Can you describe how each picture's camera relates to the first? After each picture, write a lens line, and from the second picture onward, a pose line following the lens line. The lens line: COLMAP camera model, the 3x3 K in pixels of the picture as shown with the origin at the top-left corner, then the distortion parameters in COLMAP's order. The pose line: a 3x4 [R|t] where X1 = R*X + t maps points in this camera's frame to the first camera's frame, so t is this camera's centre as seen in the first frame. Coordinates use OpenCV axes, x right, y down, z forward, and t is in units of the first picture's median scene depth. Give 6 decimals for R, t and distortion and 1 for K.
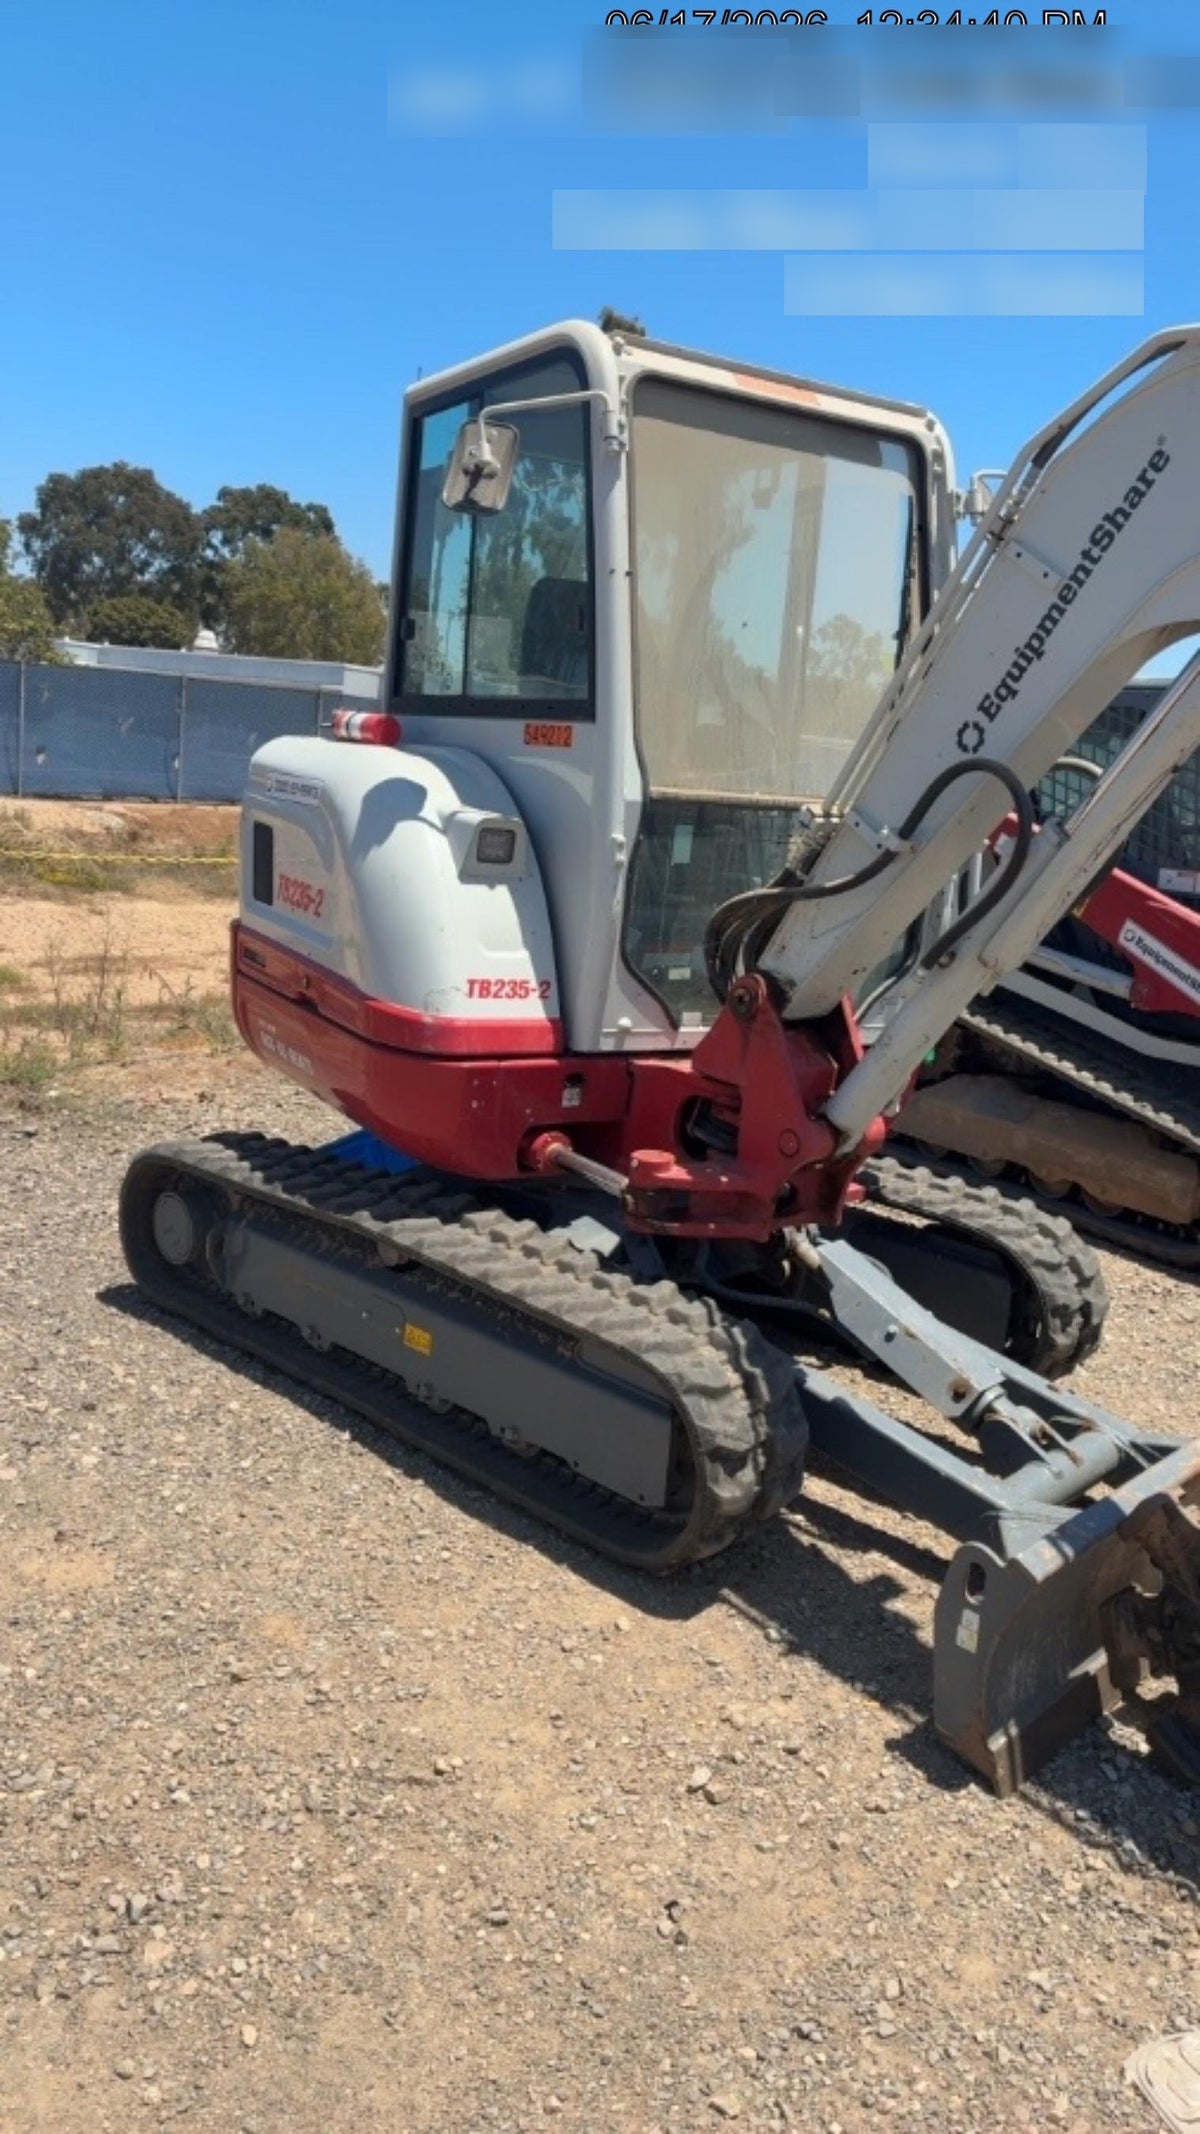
lens RADIAL K [[1872.8, 0, 600.0], [0, 1872.8, 1067.0], [0, 0, 1]] dist [0.054406, -0.070898]
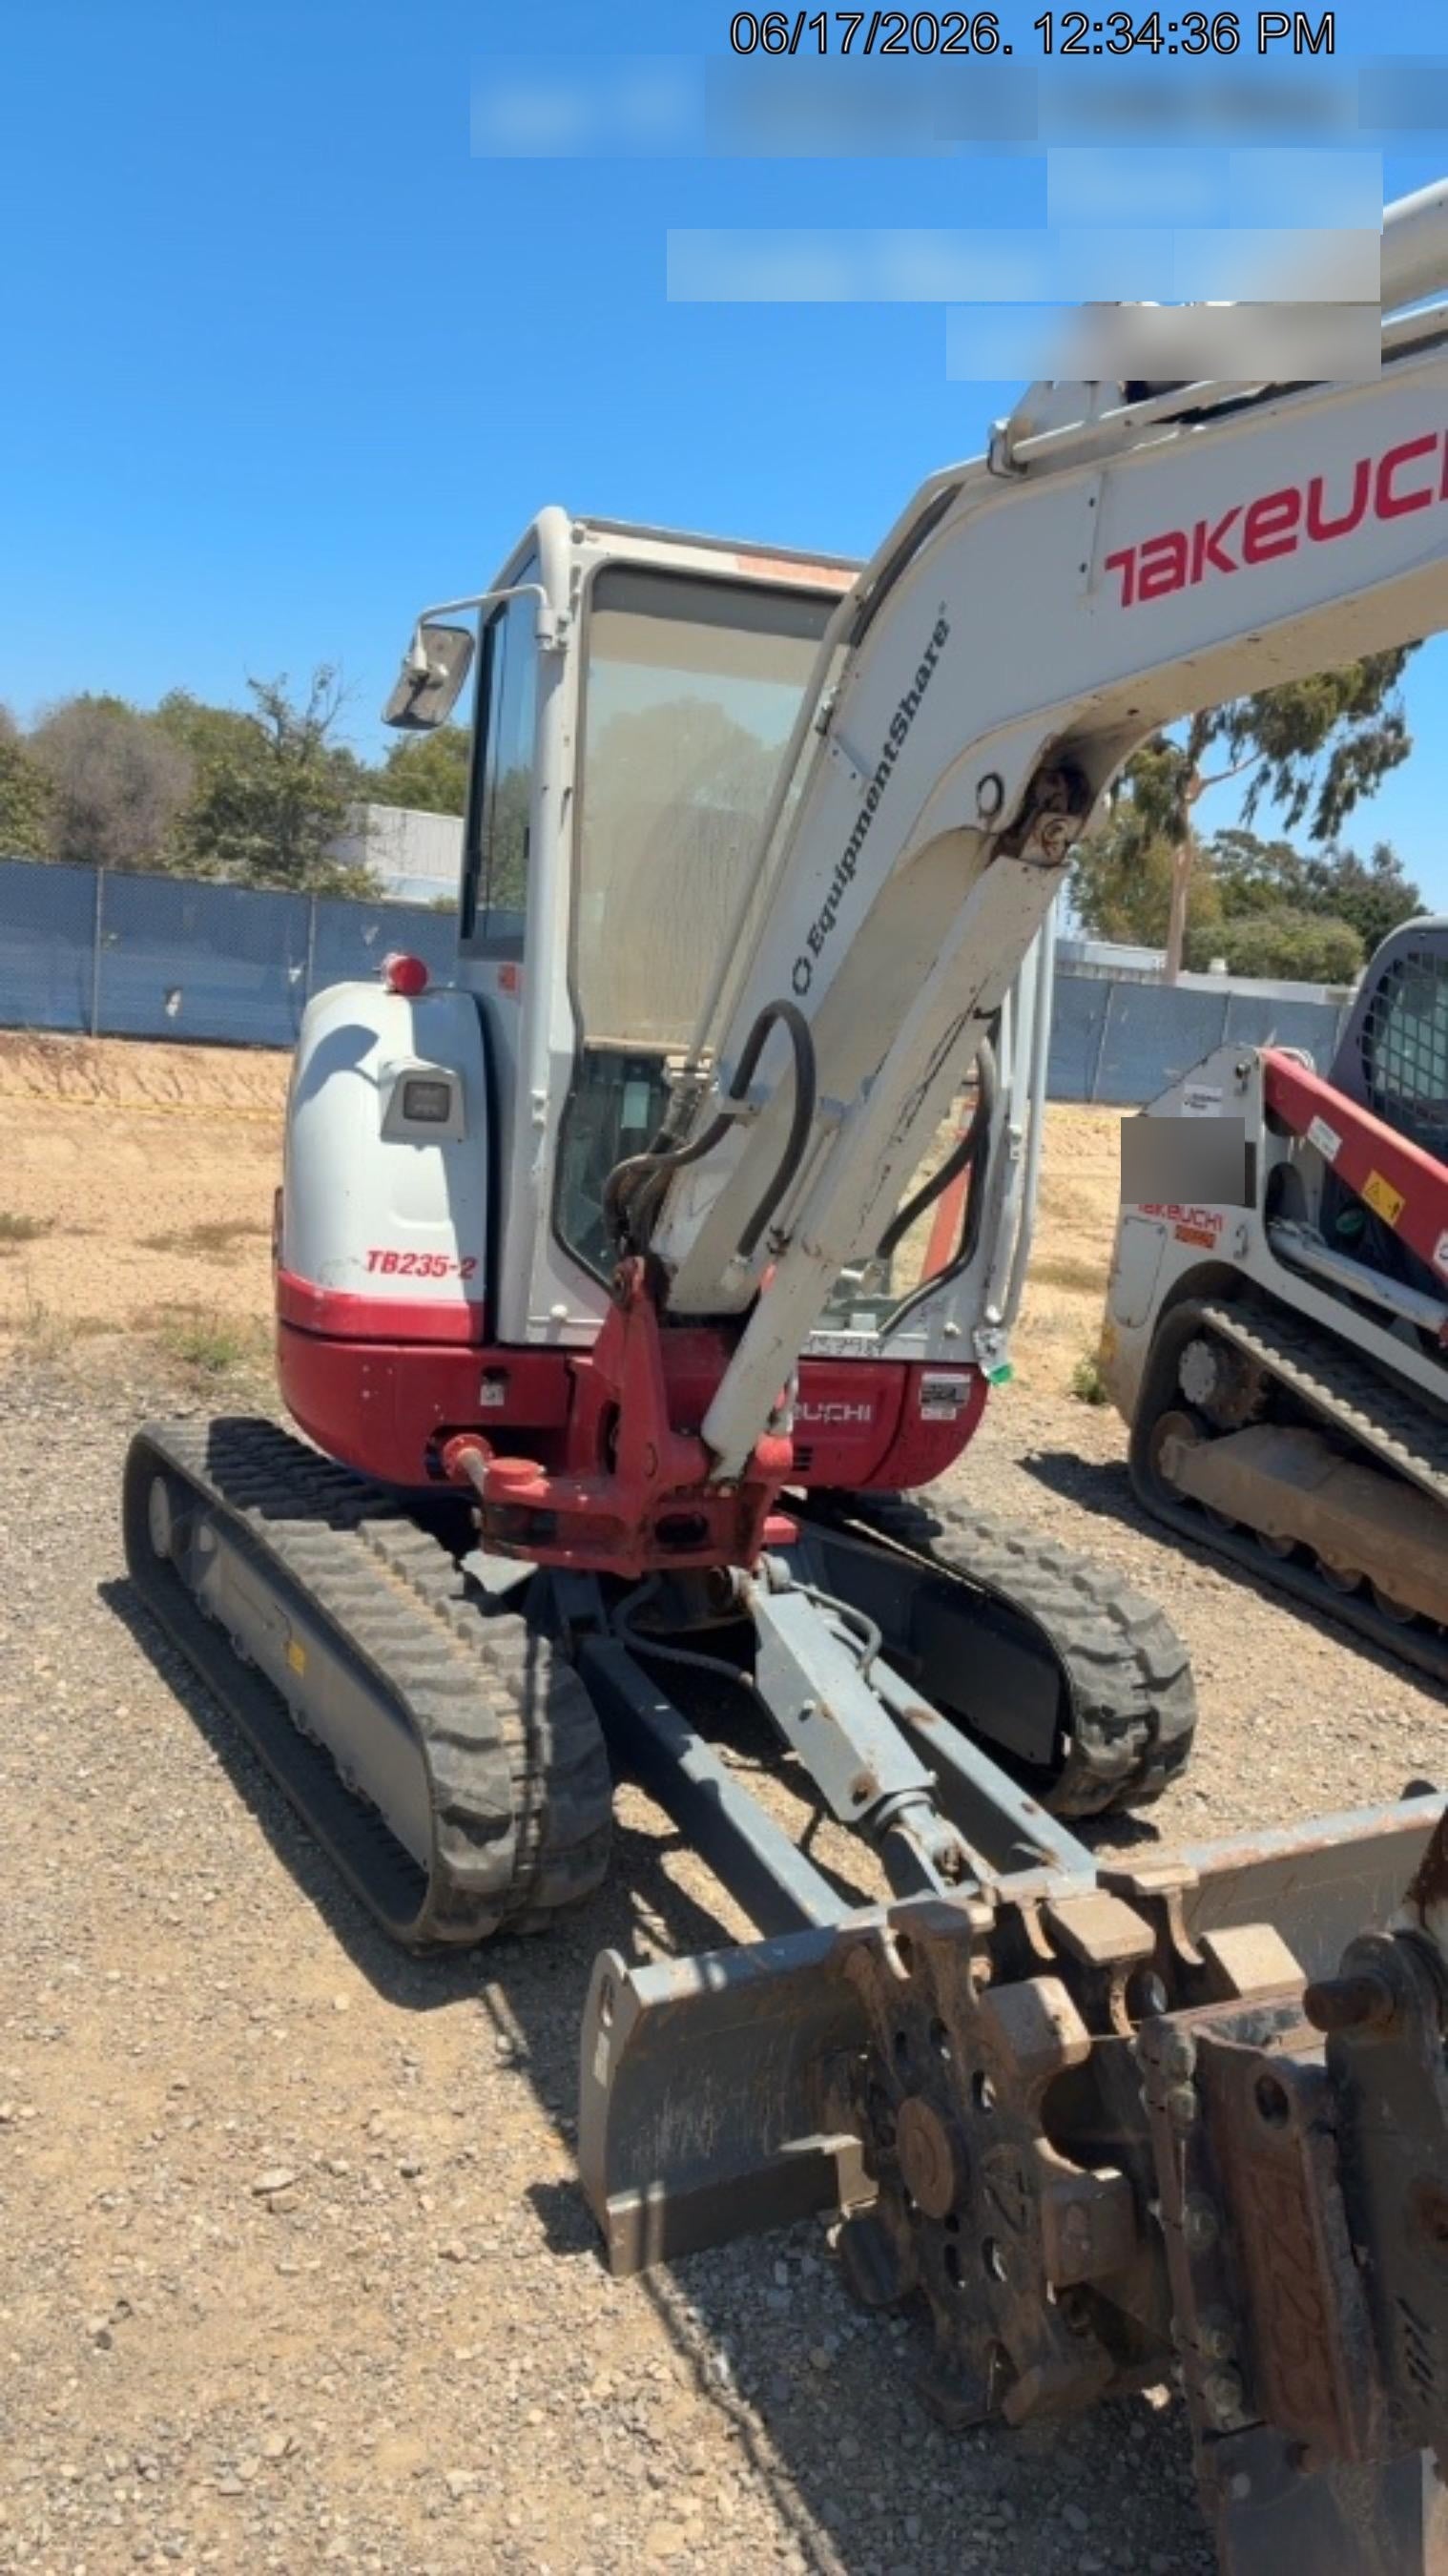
lens RADIAL K [[2260.5, 0, 724.0], [0, 2260.5, 1288.0], [0, 0, 1]] dist [0.054406, -0.070898]
pose [[0.940040, 0.049433, -0.337464, 0.443215], [-0.068074, 0.996726, -0.043624, 0.005546], [0.334203, 0.063981, 0.940327, 0.059263]]
